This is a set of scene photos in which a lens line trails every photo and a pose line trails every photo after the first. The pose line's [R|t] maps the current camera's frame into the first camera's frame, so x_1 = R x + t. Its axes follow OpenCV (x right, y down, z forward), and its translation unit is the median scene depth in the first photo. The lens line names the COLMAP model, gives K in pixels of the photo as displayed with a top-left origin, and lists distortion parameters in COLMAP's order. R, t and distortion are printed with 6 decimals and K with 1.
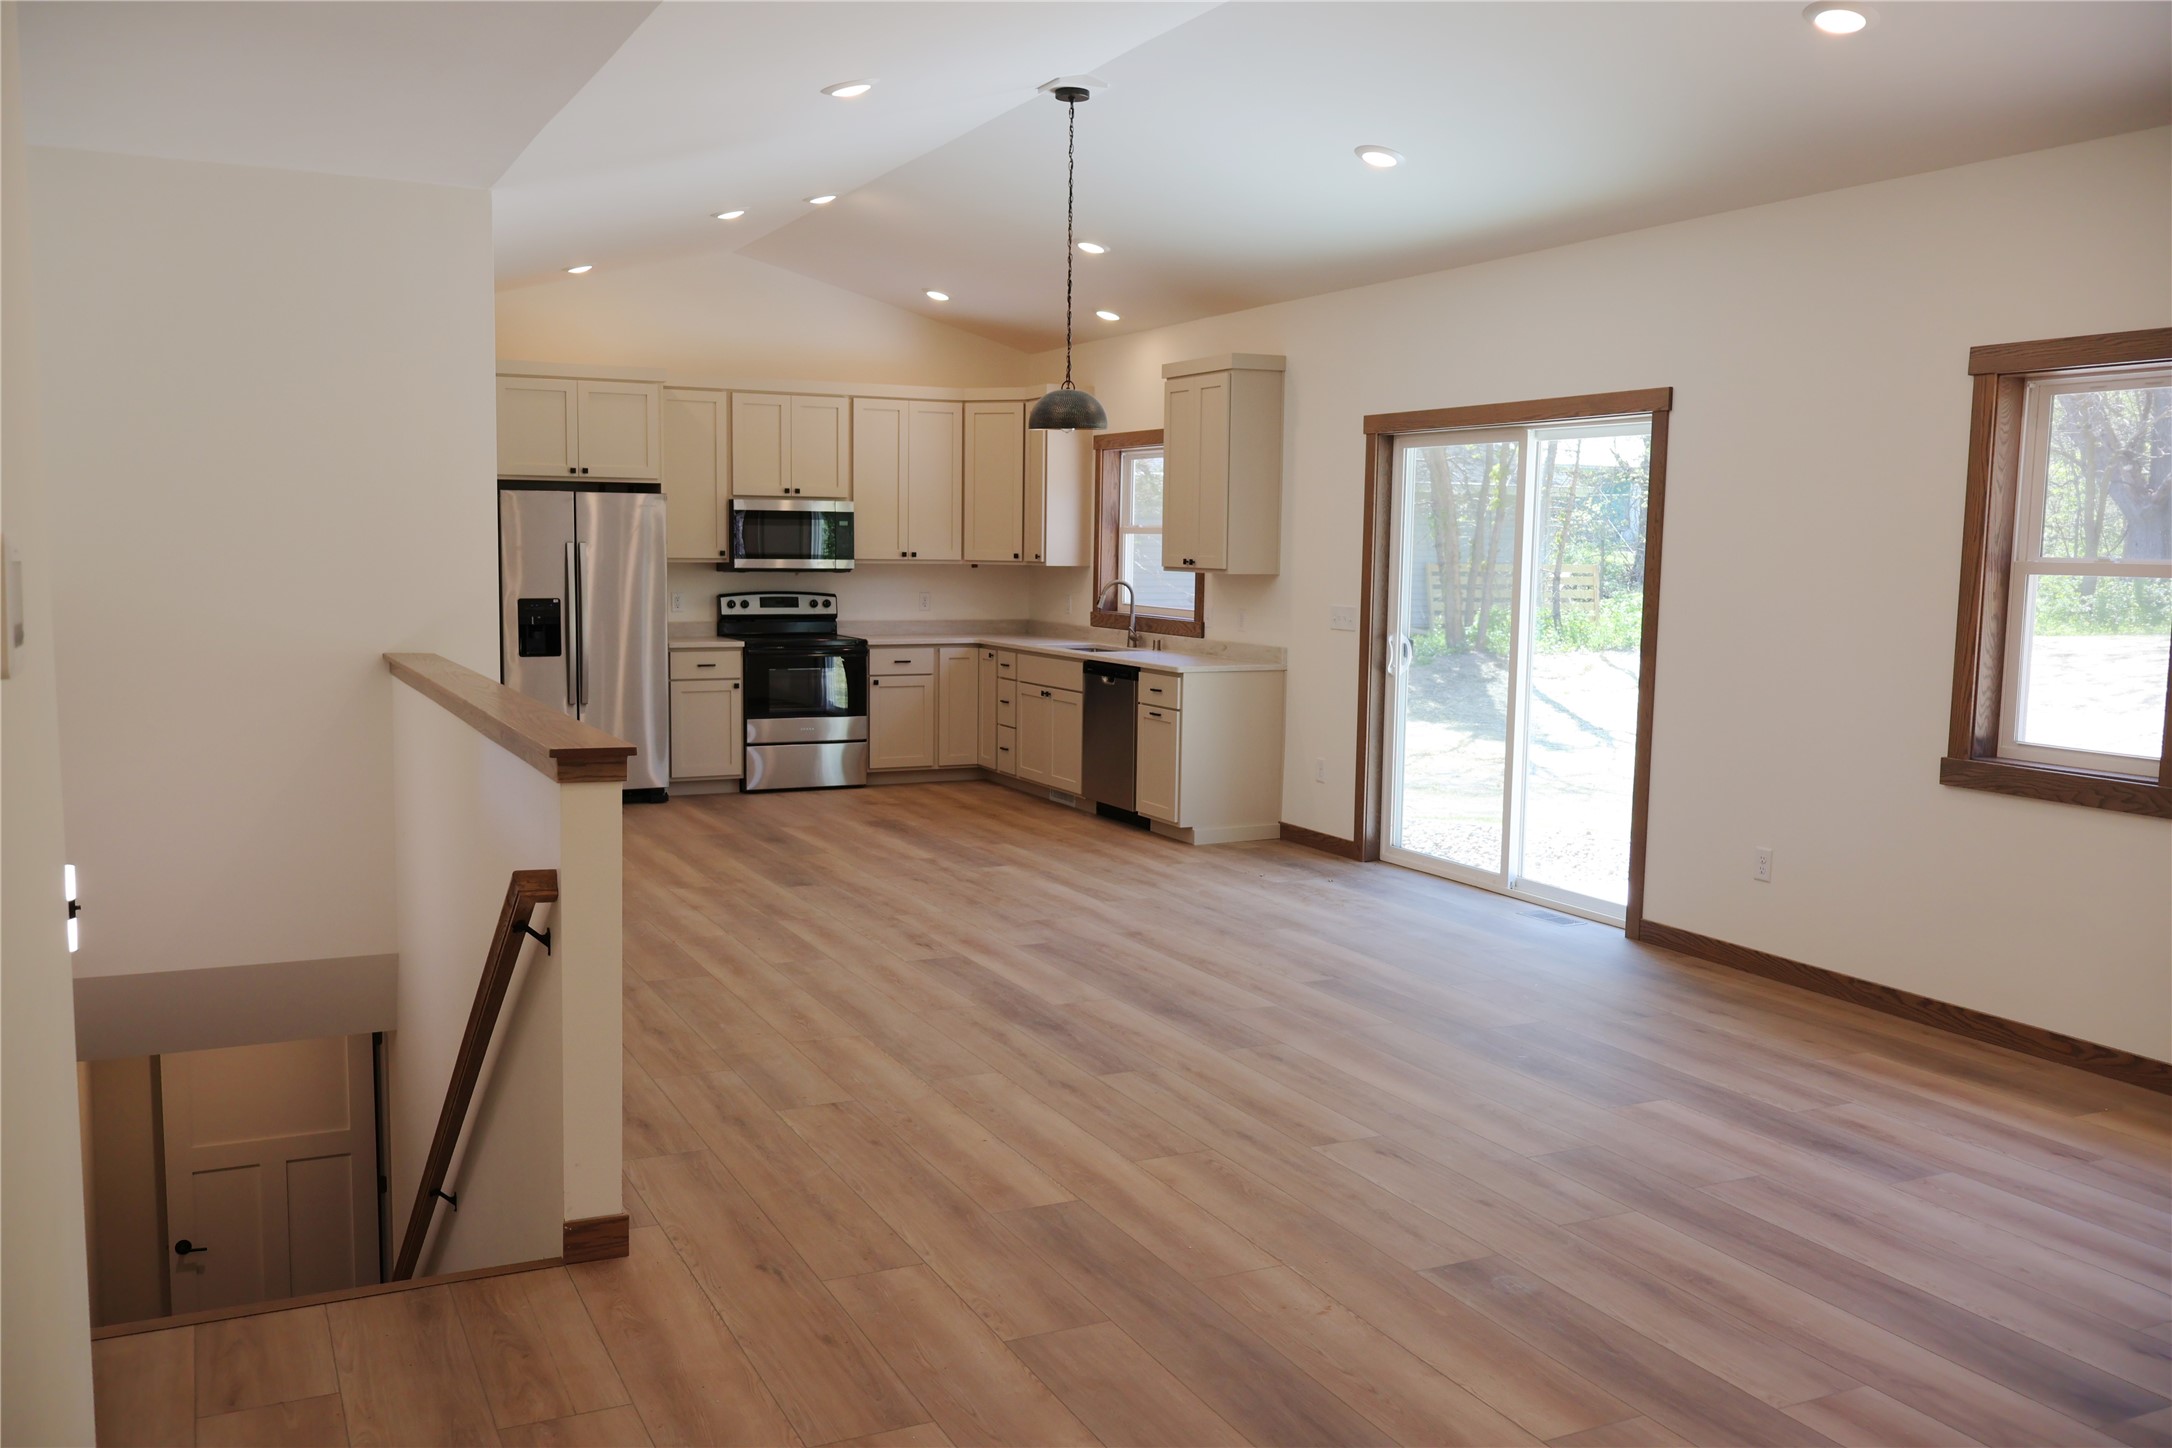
lens RADIAL K [[1800.2, 0, 1094.2], [0, 1800.2, 721.0], [0, 0, 1]] dist [-0.003308, 0.005924]
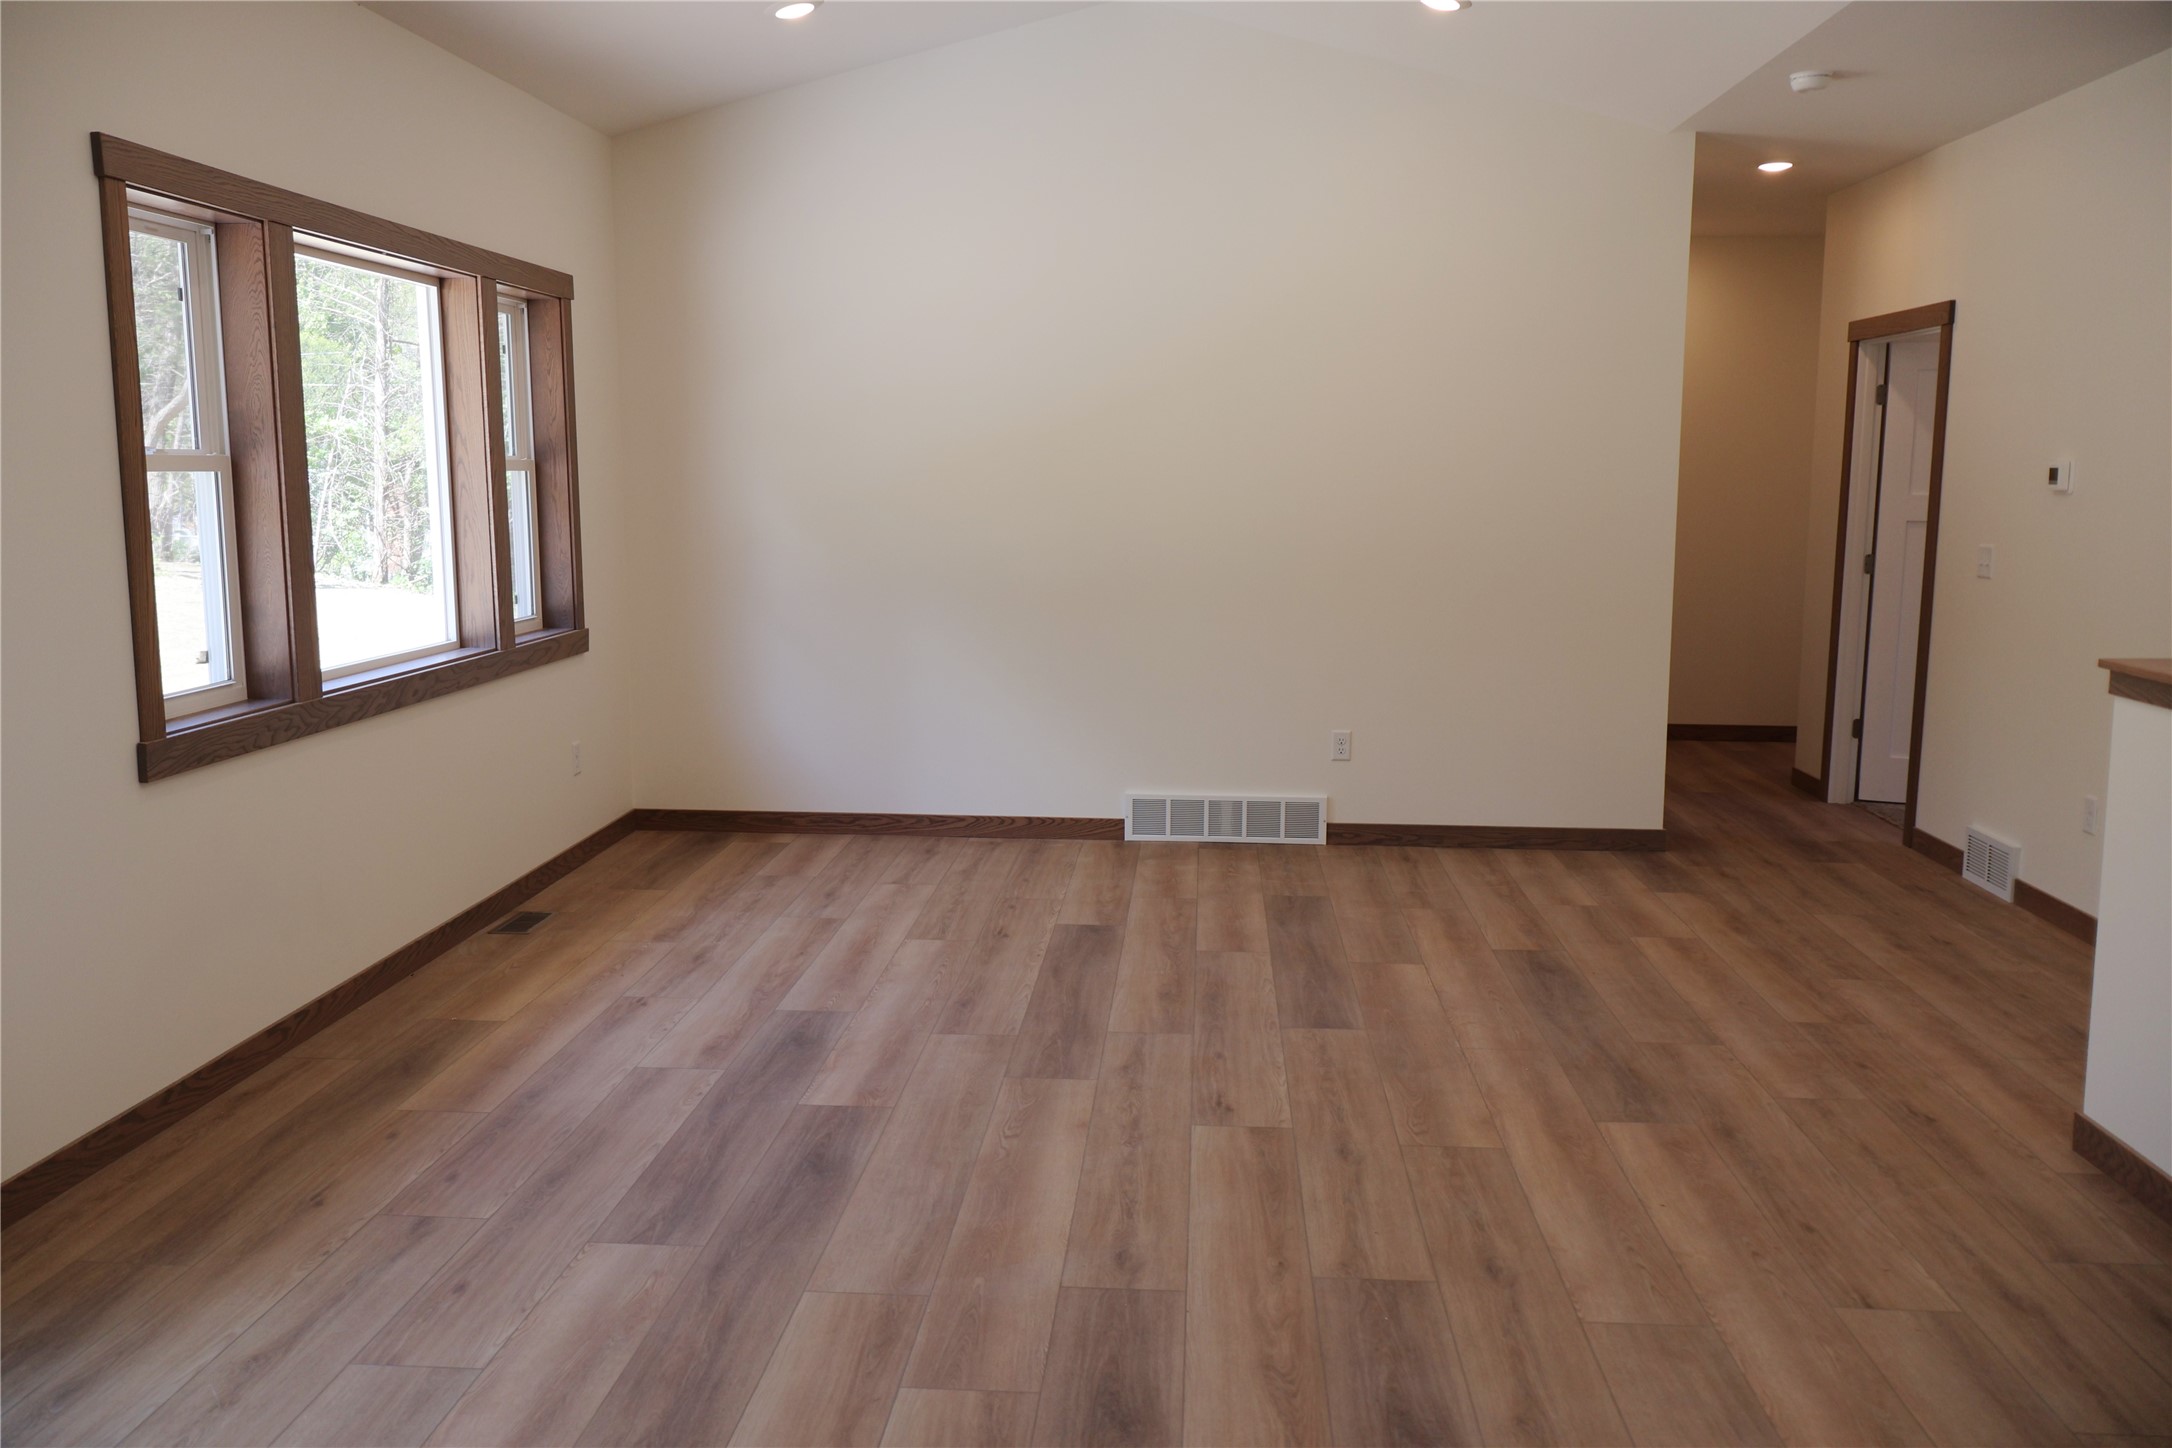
lens RADIAL K [[1800.2, 0, 1094.2], [0, 1800.2, 721.0], [0, 0, 1]] dist [-0.003308, 0.005924]
pose [[-0.862606, -0.093896, 0.497085, -0.117912], [0.028931, 0.971858, 0.233783, -0.091321], [-0.505048, 0.216043, -0.835615, 0.936507]]
